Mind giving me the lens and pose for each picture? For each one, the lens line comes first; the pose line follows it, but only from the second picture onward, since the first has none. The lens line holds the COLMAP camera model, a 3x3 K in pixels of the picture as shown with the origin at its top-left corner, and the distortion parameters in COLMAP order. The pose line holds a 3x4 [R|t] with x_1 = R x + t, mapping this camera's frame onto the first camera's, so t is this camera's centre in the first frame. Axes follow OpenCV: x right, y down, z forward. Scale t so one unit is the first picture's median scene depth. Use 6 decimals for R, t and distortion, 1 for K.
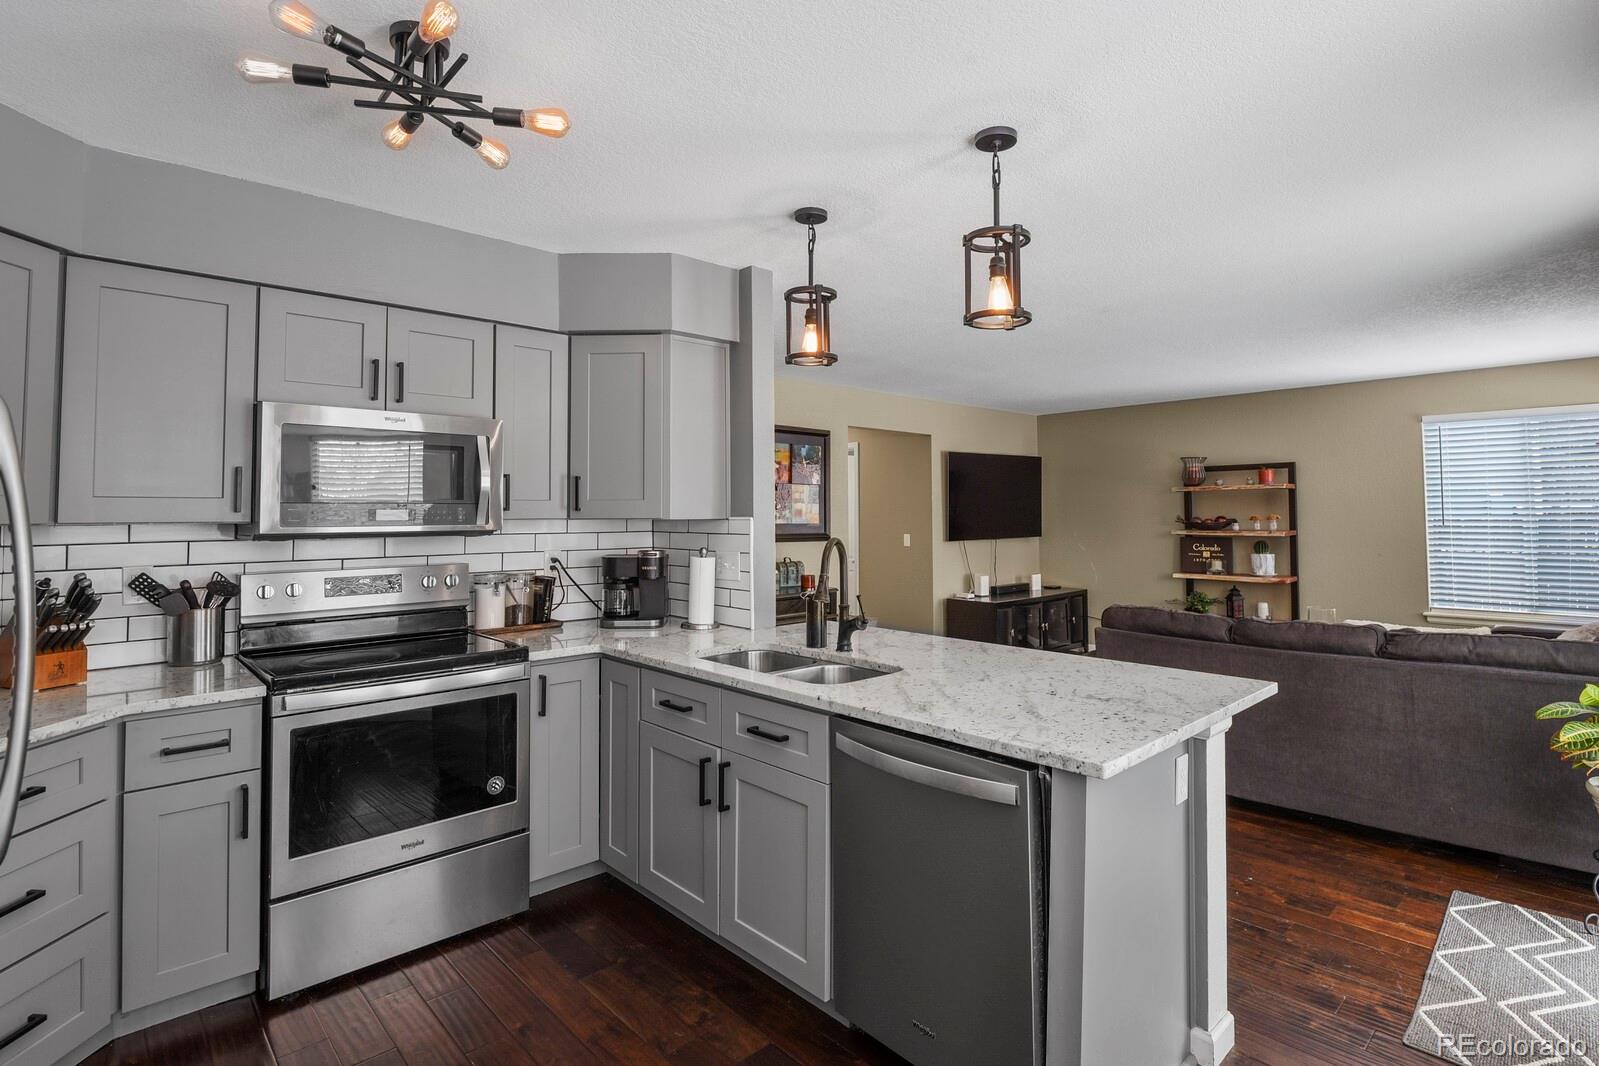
lens RADIAL K [[798.5, 0, 803.7], [0, 798.5, 490.8], [0, 0, 1]] dist [-0.002550, -0.000892]
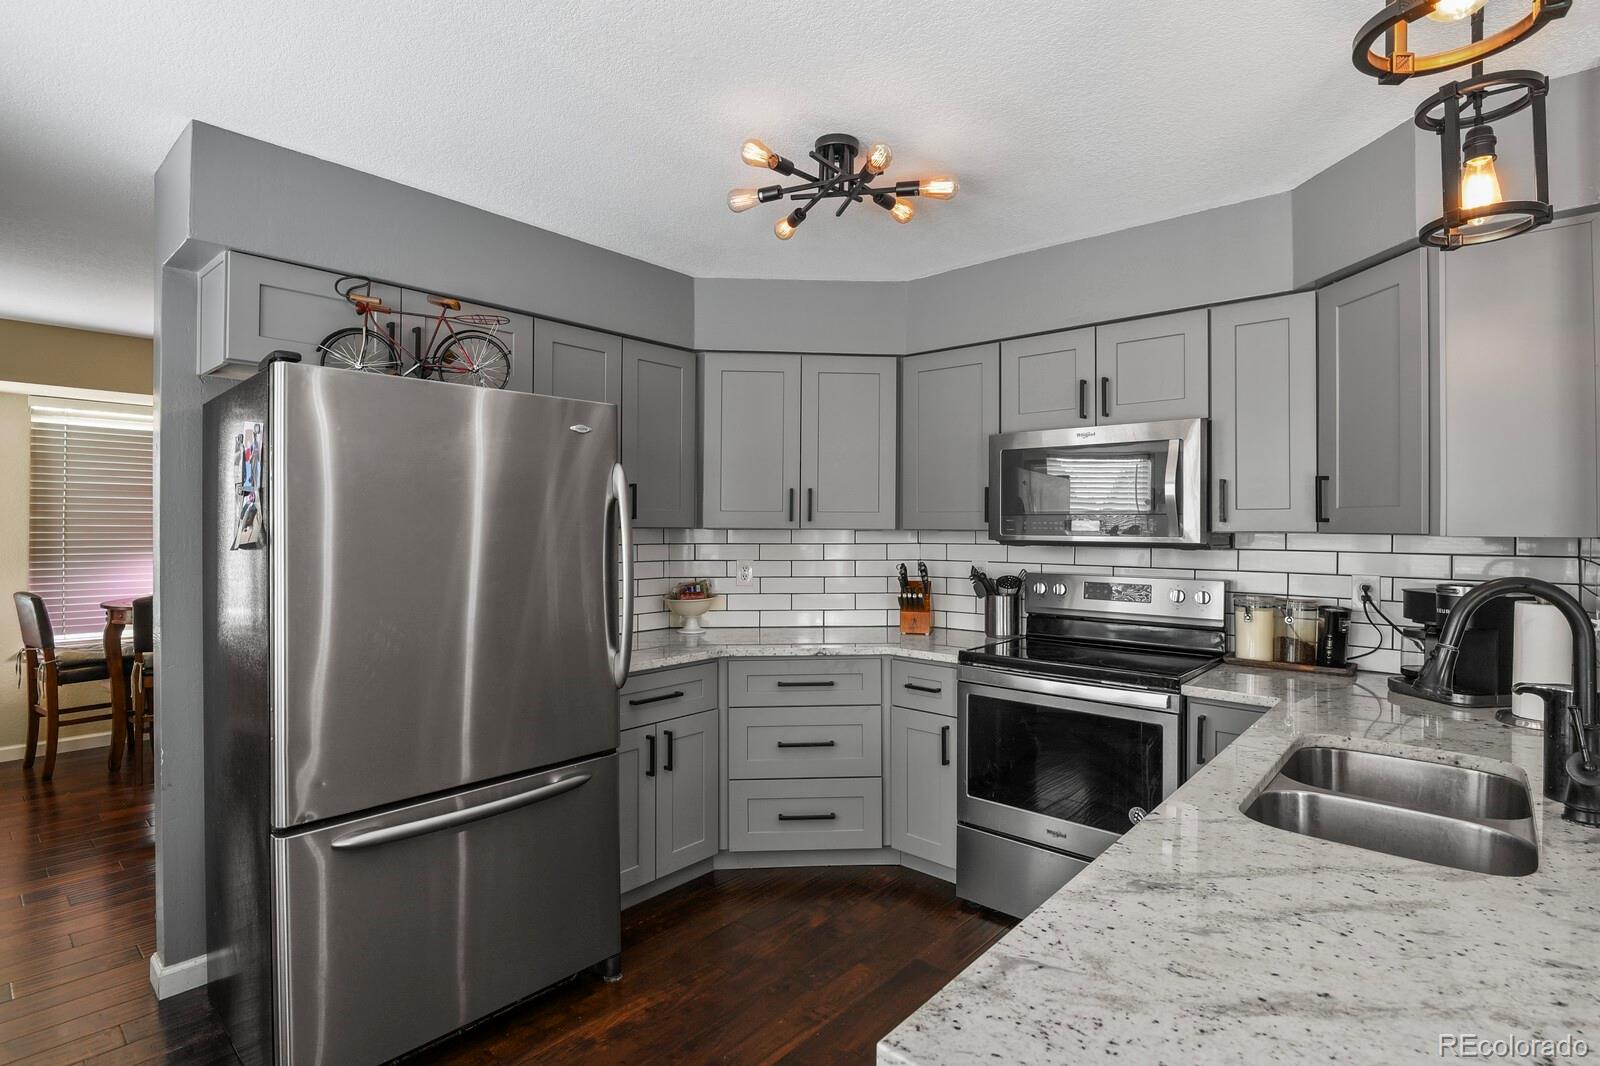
lens RADIAL K [[781.1, 0, 800.0], [0, 781.1, 533.0], [0, 0, 1]] dist [0.000703, -0.000081]
pose [[0.102961, 0.016280, -0.994552, 0.457759], [0.021514, 0.999596, 0.018590, 0.012326], [0.994453, -0.023310, 0.102570, 0.501554]]
